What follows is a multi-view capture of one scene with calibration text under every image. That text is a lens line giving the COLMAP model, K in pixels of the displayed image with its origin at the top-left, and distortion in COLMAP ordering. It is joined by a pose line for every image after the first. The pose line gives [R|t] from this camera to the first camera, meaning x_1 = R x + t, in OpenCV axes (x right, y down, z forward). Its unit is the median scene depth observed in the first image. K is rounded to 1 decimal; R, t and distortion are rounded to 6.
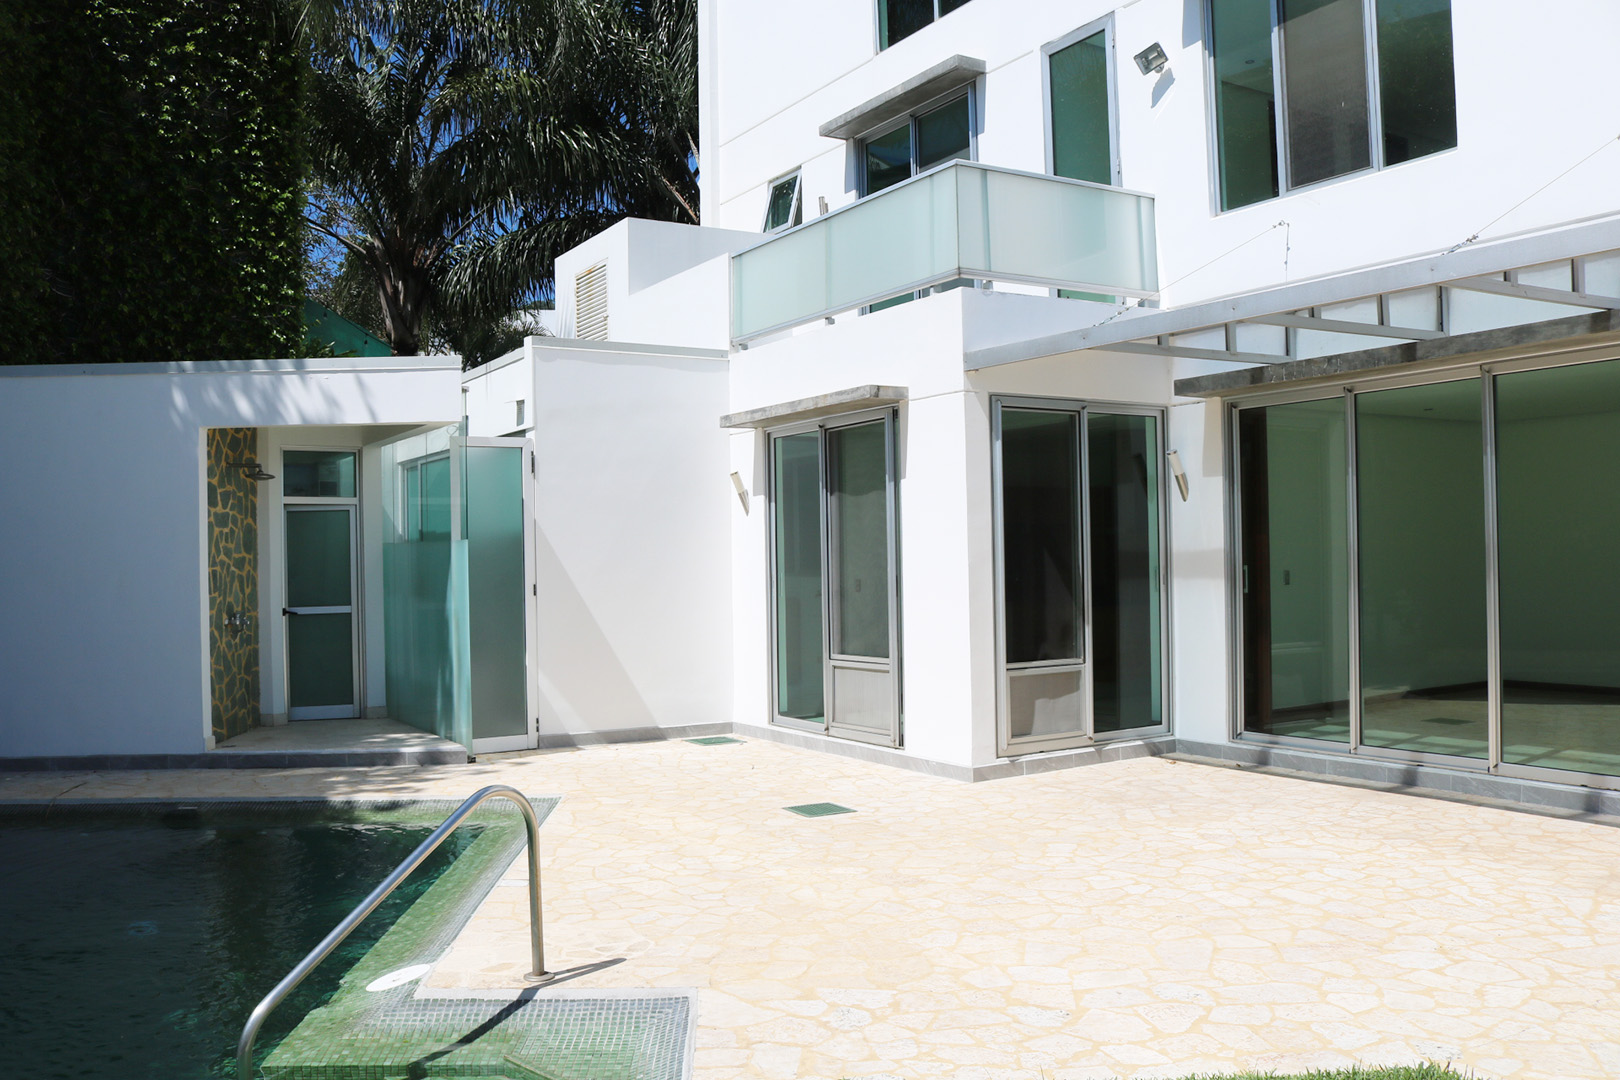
lens RADIAL K [[1351.0, 0, 810.0], [0, 1351.0, 540.0], [0, 0, 1]] dist [-0.178321, 0.163808]
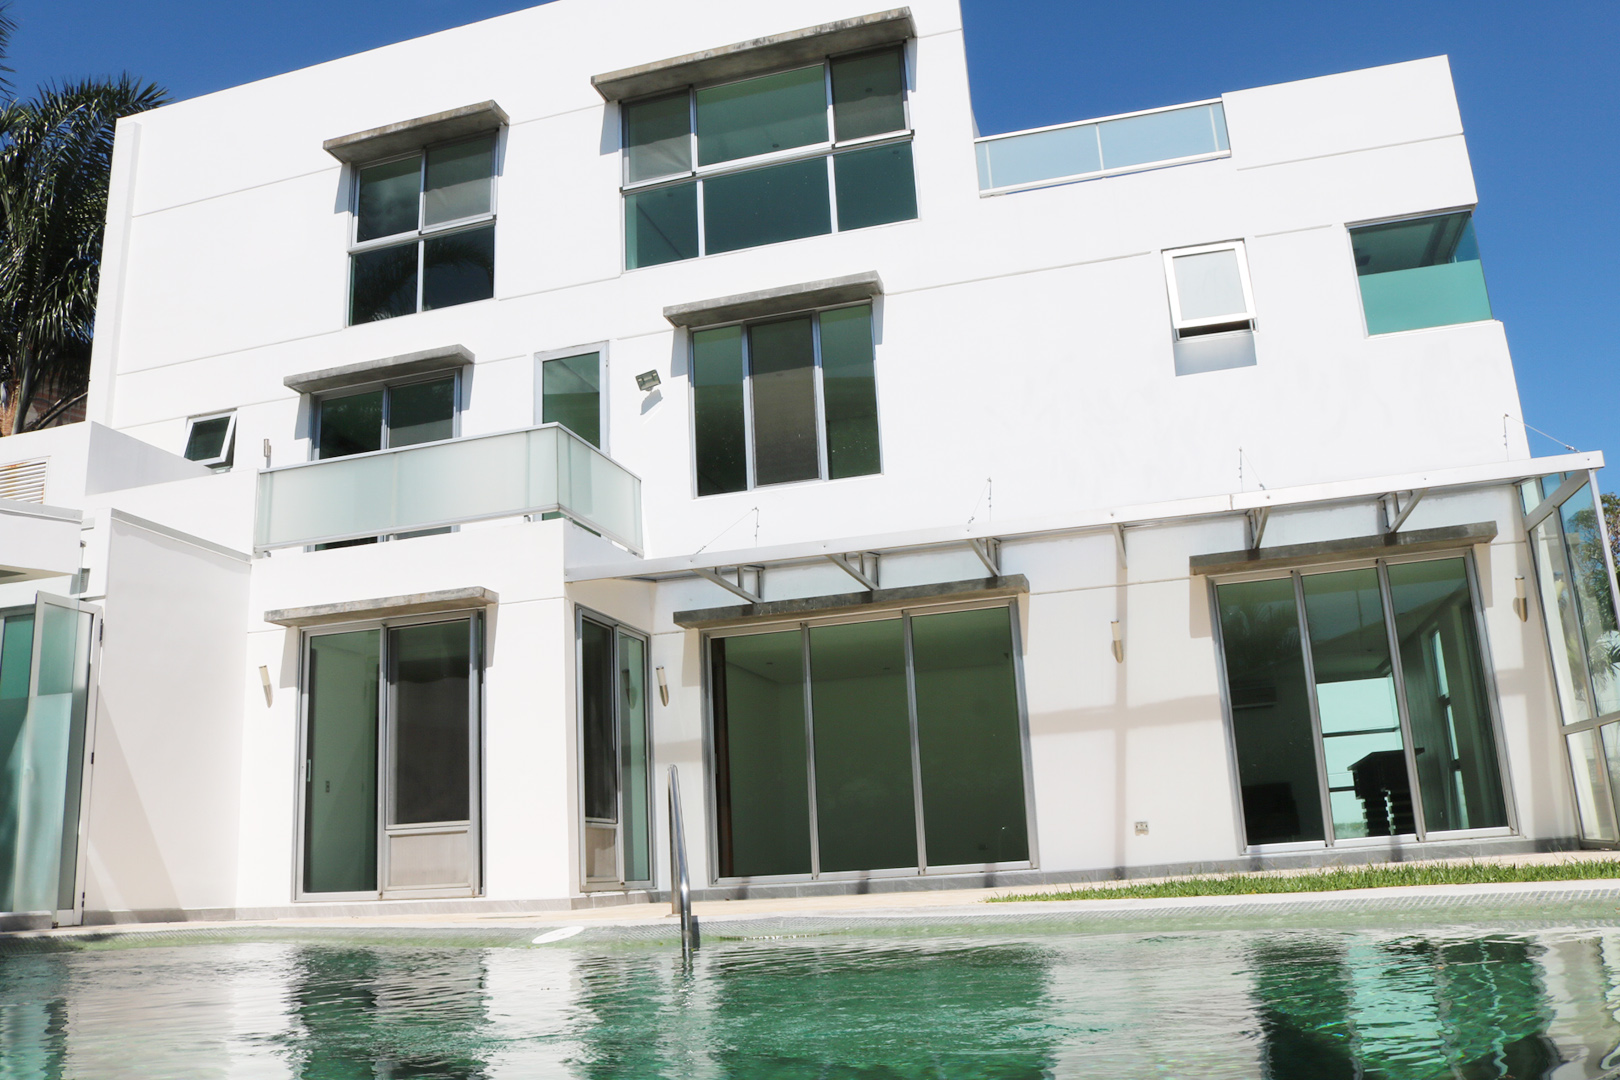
lens RADIAL K [[1351.0, 0, 810.0], [0, 1351.0, 540.0], [0, 0, 1]] dist [-0.178321, 0.163808]
pose [[0.727354, 0.150798, 0.669490, -0.522676], [0.029685, 0.967733, -0.250225, 0.147037], [-0.685620, 0.201876, 0.699408, -0.058559]]
